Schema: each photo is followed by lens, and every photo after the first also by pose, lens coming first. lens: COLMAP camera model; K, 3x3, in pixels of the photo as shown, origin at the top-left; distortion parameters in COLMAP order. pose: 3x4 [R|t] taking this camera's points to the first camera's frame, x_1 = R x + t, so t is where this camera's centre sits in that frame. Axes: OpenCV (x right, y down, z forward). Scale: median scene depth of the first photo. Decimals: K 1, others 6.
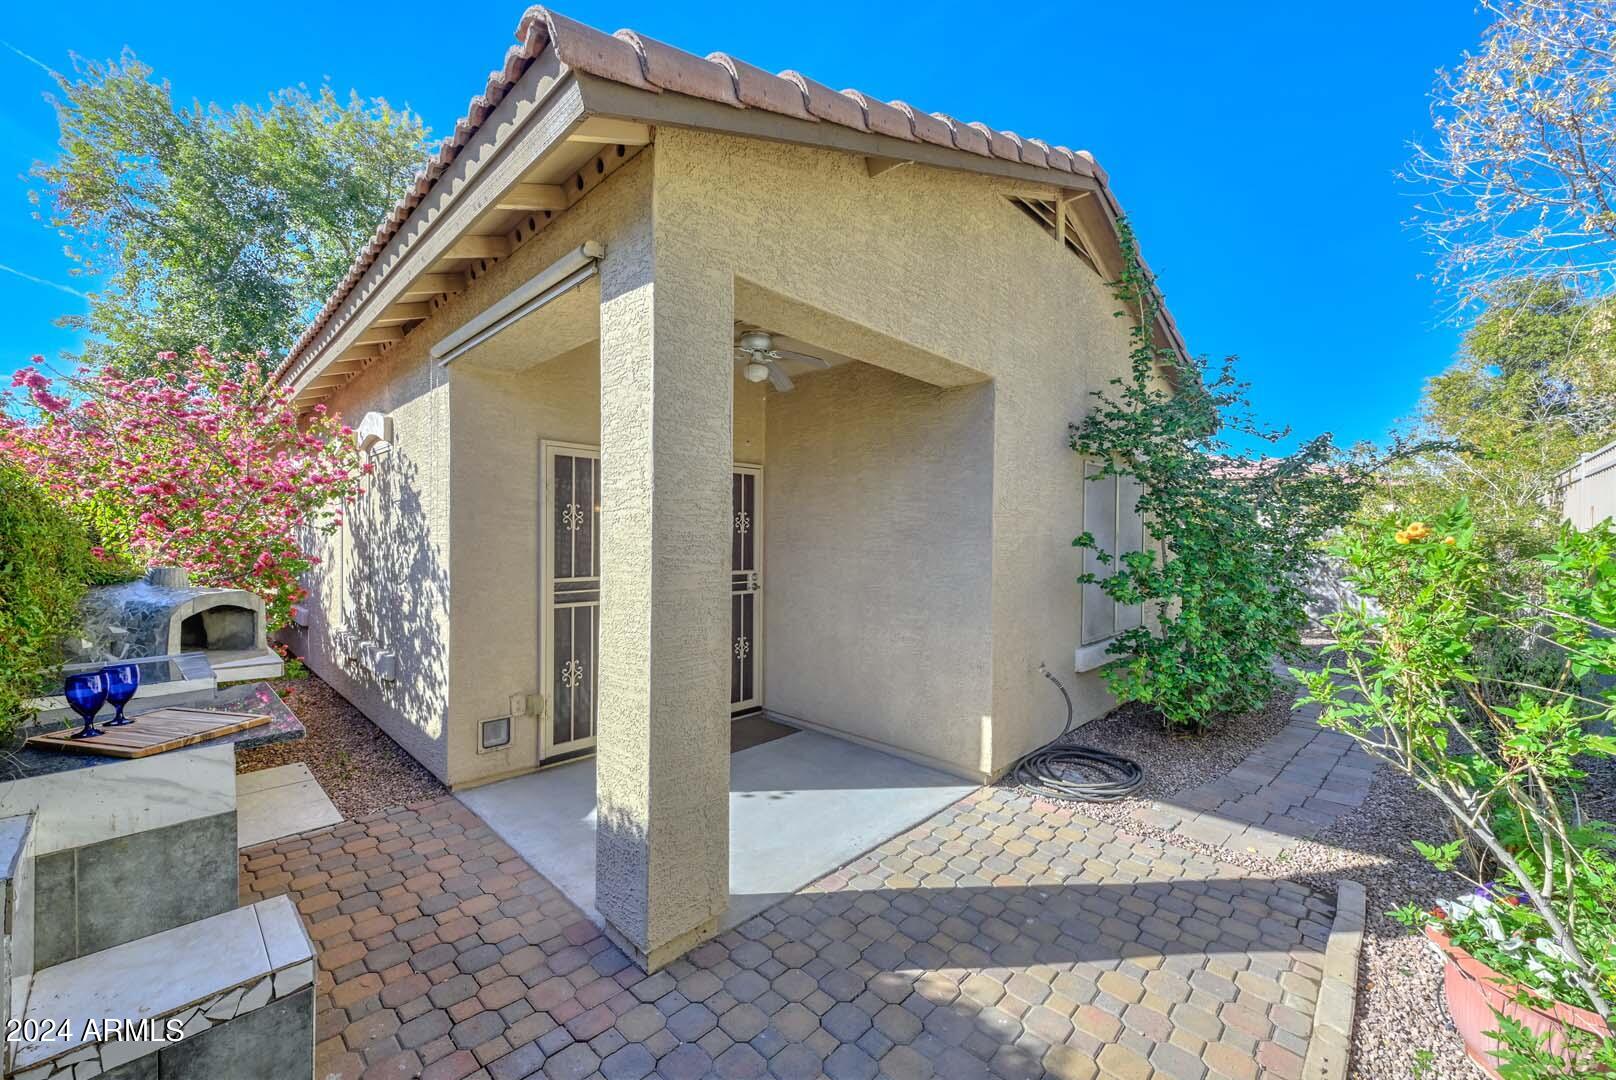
lens RADIAL K [[635.3, 0, 809.8], [0, 635.3, 543.8], [0, 0, 1]] dist [0.008201, -0.003377]
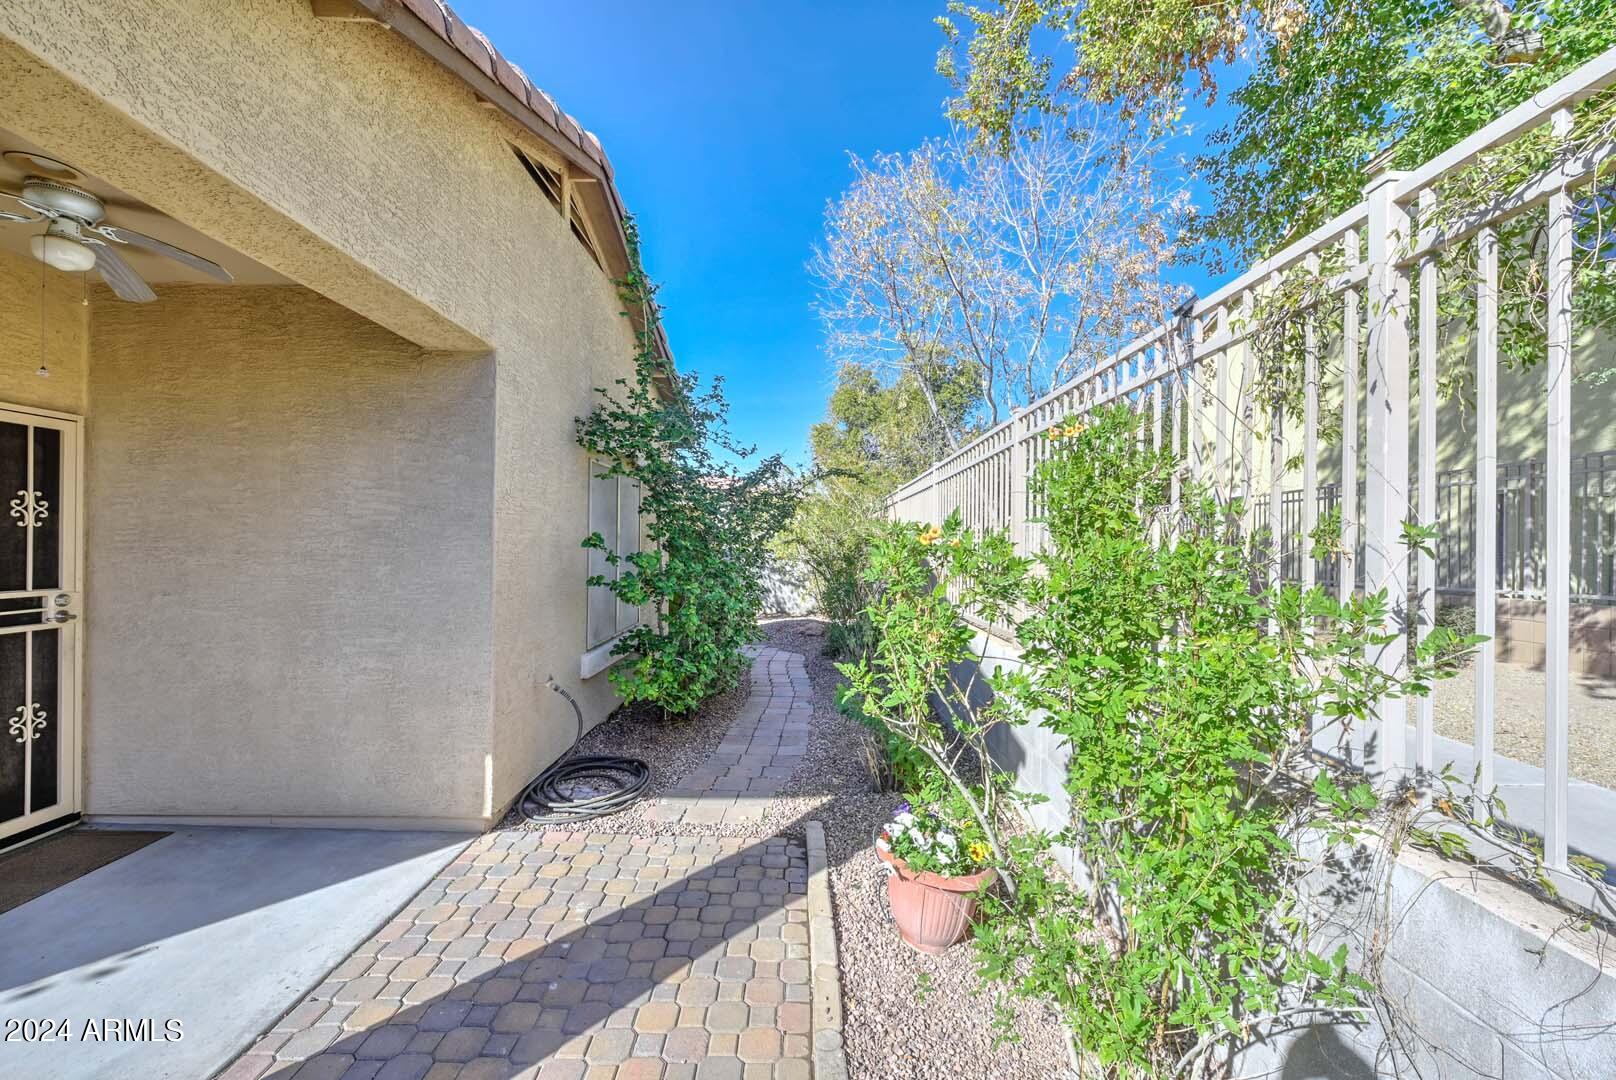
lens RADIAL K [[635.3, 0, 809.8], [0, 635.3, 543.8], [0, 0, 1]] dist [0.008201, -0.003377]
pose [[0.714843, 0.000006, 0.699285, -0.004181], [0.000301, 1.000000, -0.000317, -0.000899], [-0.699285, 0.000437, 0.714843, 0.094221]]
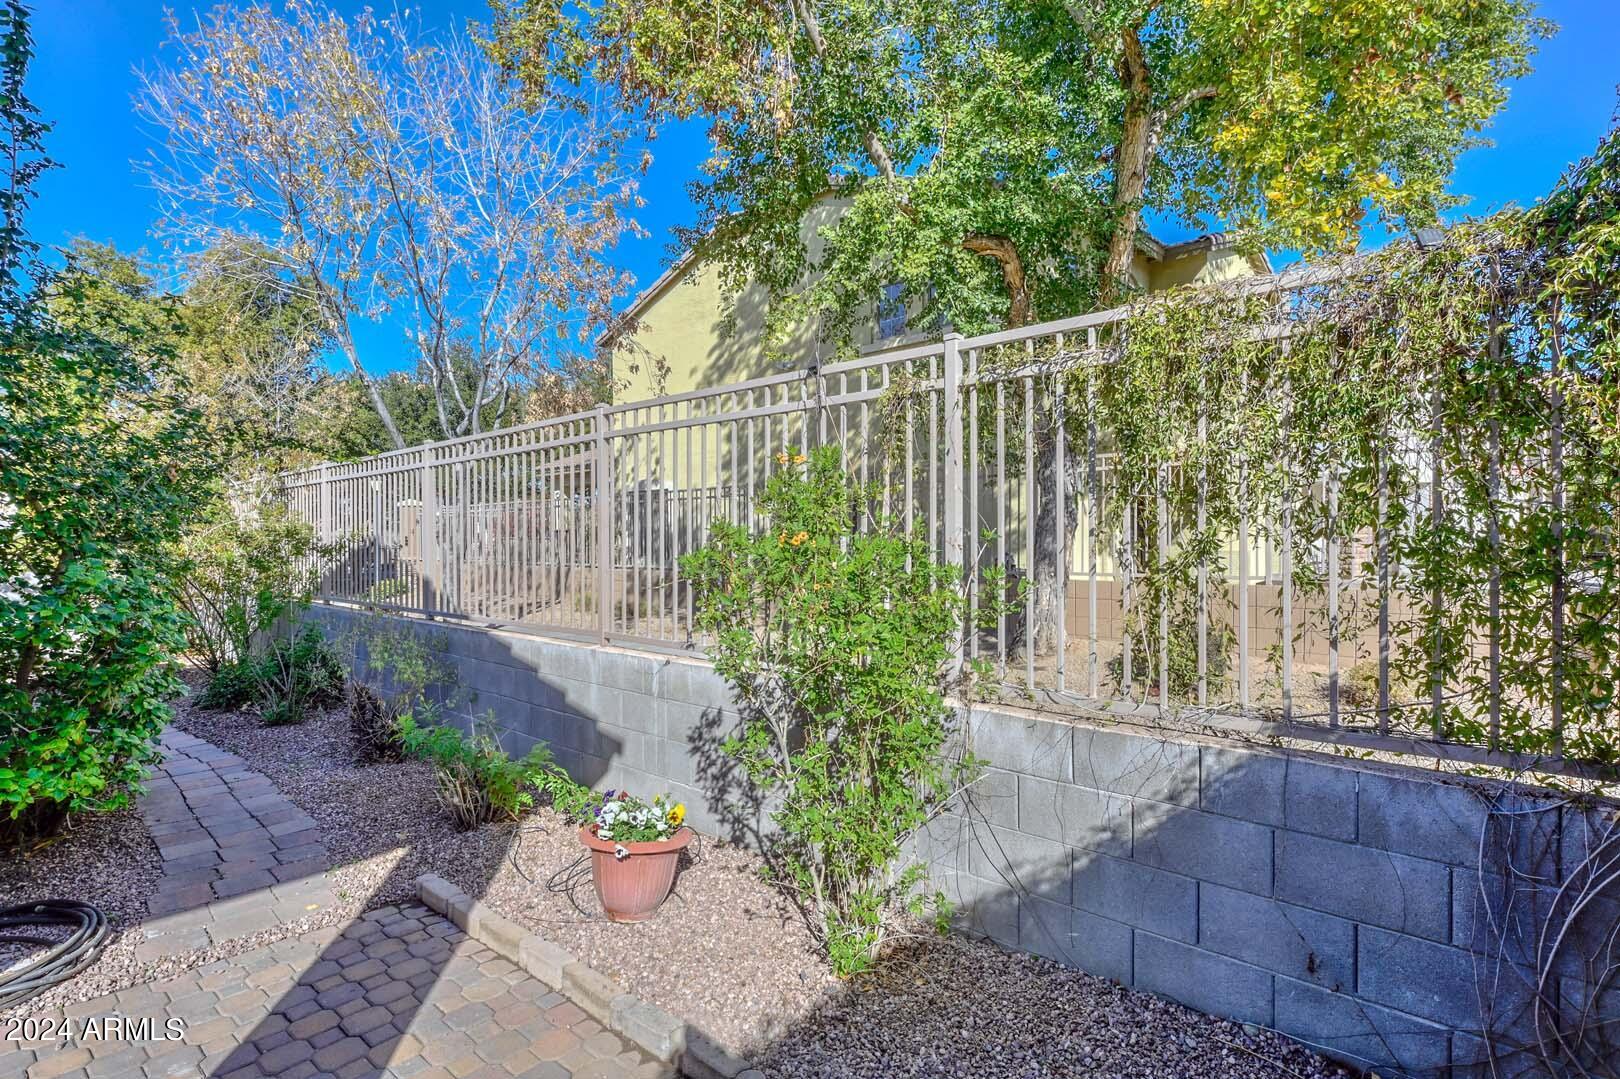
lens RADIAL K [[795.1, 0, 810.0], [0, 795.1, 539.5], [0, 0, 1]] dist [0.000002, -0.000054]
pose [[-0.041466, -0.010398, 0.999086, -0.304246], [0.011722, 0.999872, 0.010892, -0.010854], [-0.999071, 0.012163, -0.041338, 0.292884]]
